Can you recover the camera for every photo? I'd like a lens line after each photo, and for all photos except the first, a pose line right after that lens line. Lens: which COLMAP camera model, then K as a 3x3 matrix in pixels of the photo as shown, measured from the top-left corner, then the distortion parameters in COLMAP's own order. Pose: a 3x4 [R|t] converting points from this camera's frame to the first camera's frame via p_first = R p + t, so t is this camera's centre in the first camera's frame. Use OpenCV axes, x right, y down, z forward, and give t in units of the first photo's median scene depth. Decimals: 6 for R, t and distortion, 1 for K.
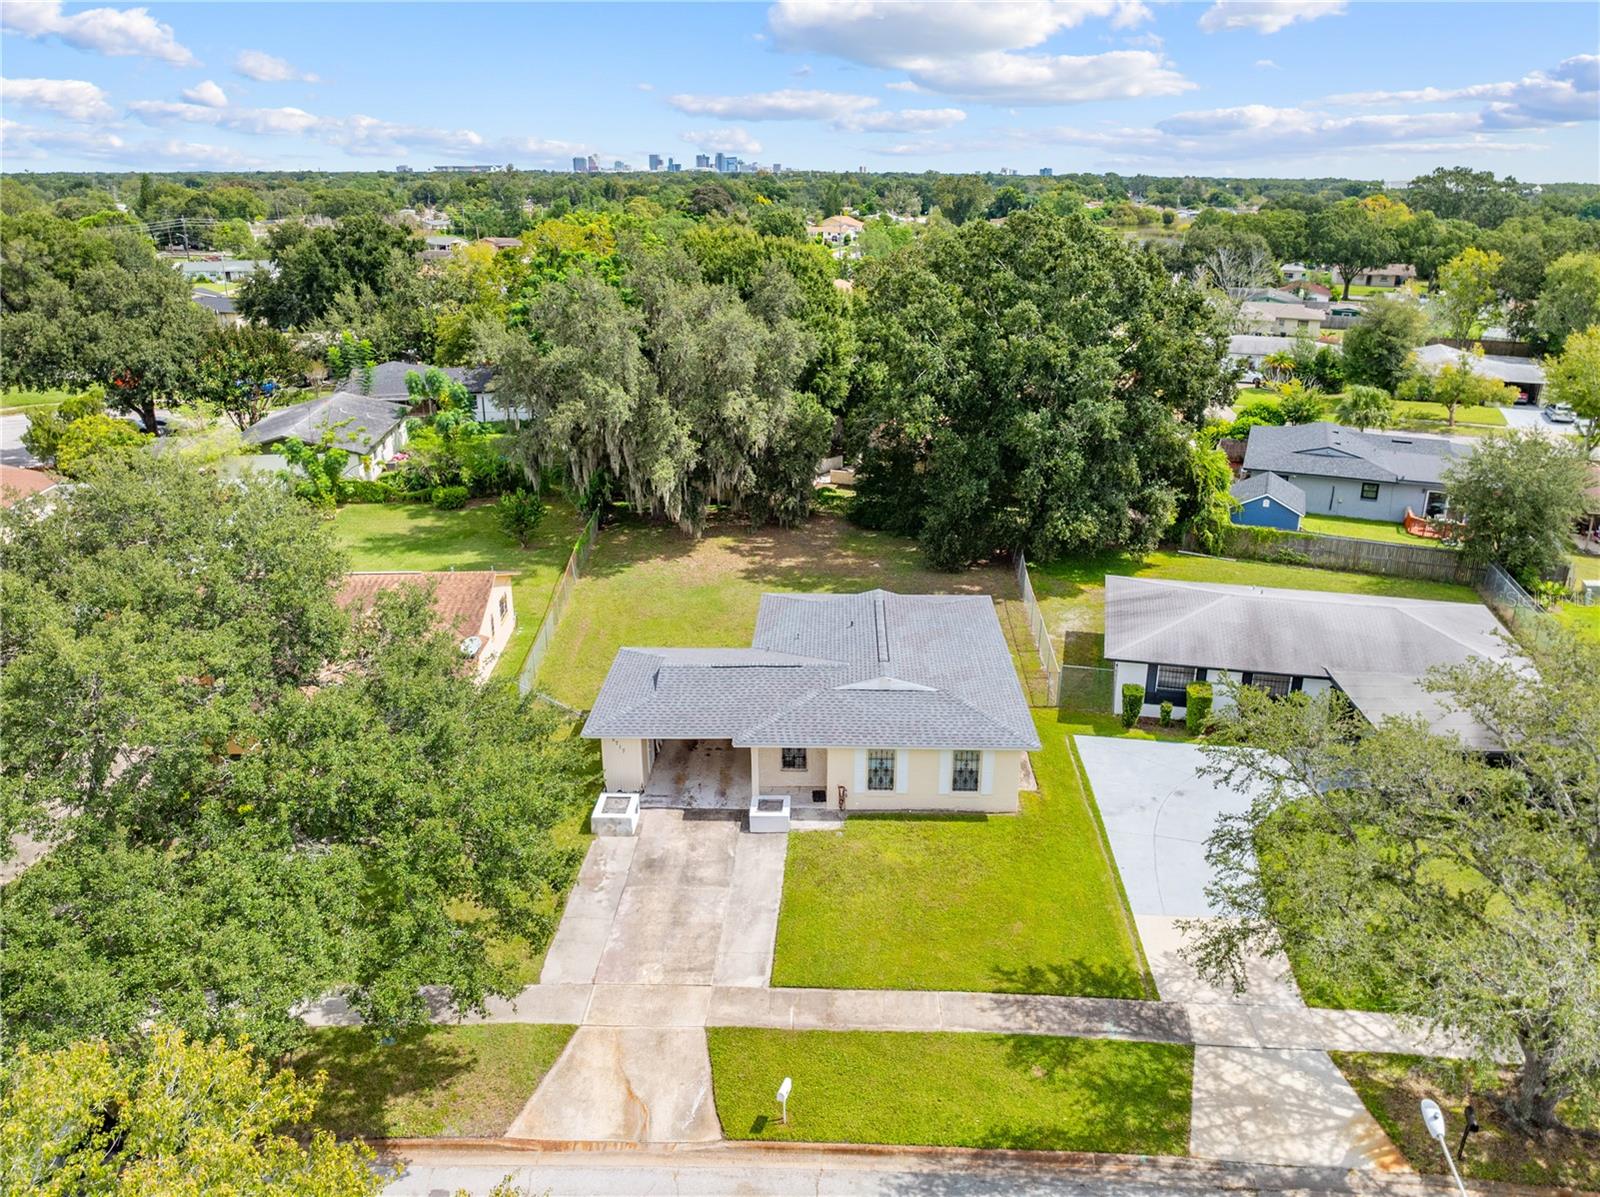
lens RADIAL K [[1164.2, 0, 840.1], [0, 1164.2, 618.5], [0, 0, 1]] dist [-0.034045, -0.020410]
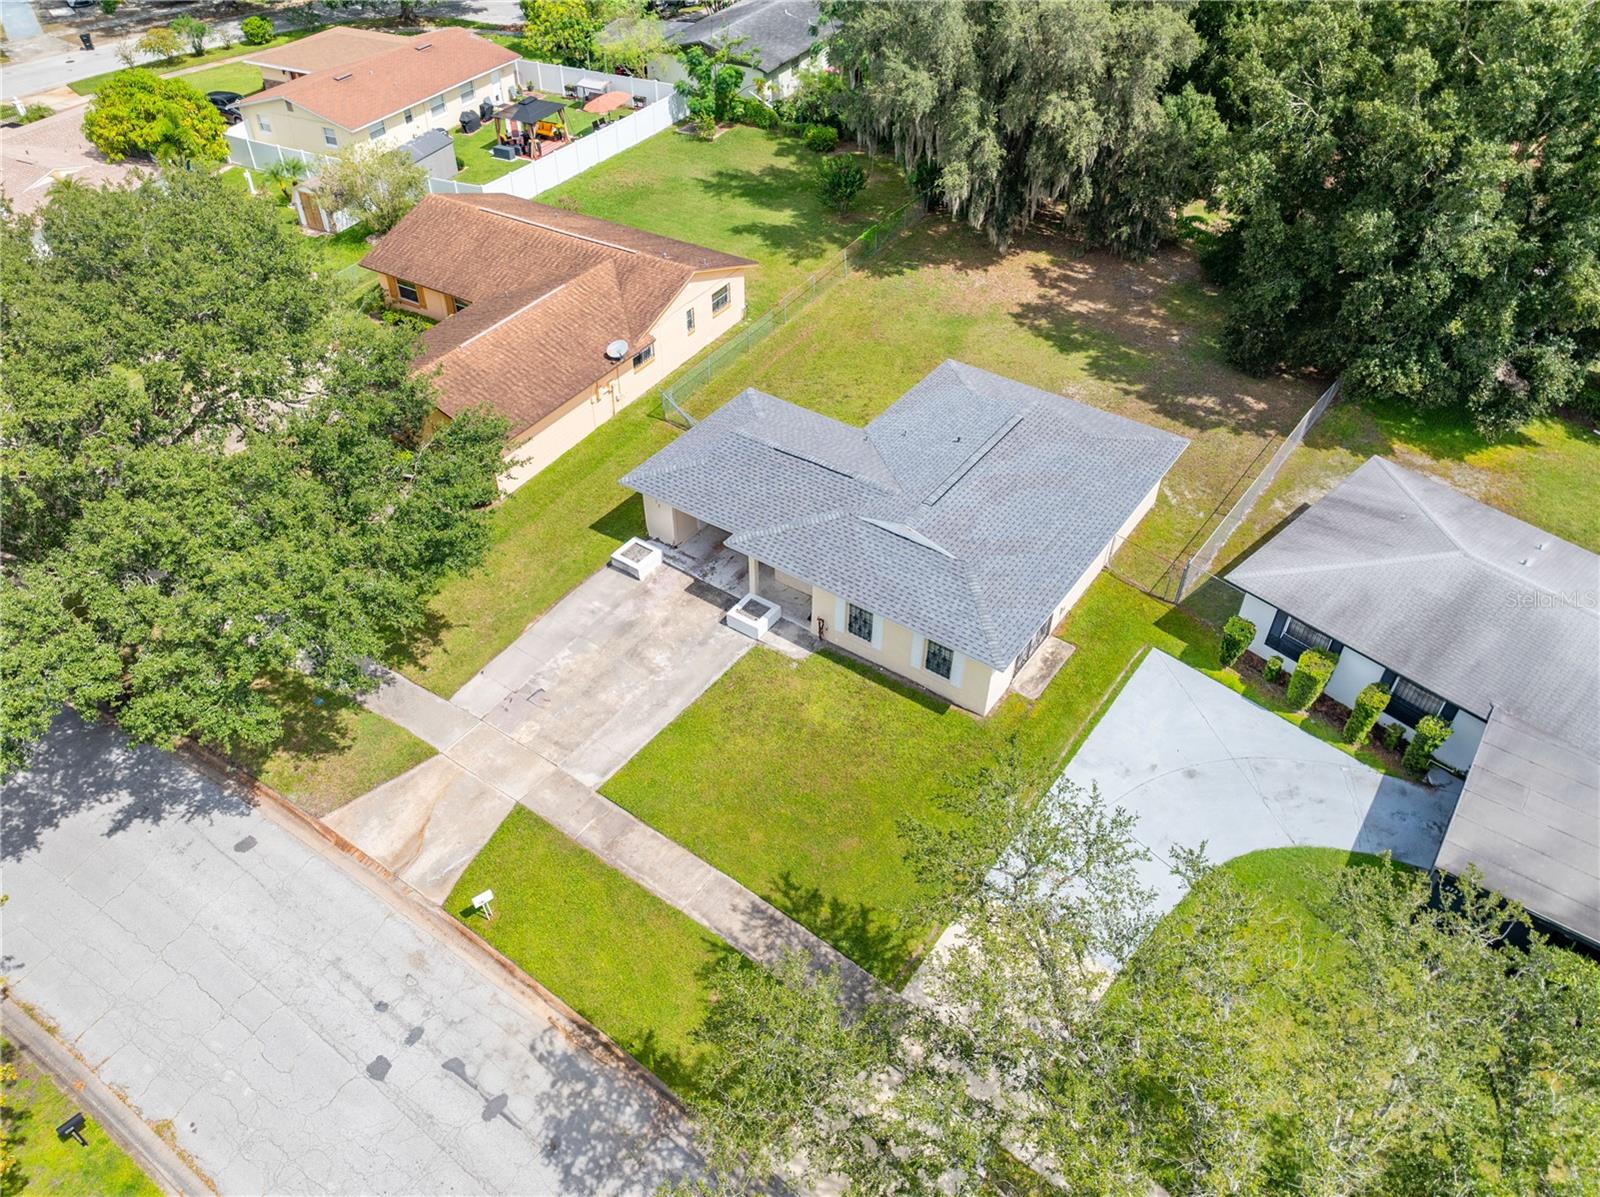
lens RADIAL K [[1164.2, 0, 798.0], [0, 1164.2, 593.3], [0, 0, 1]] dist [-0.034045, -0.020410]
pose [[0.817996, 0.369531, -0.440829, 0.398629], [-0.200483, 0.901456, 0.383645, -0.237562], [0.539156, -0.225441, 0.811472, 0.217058]]
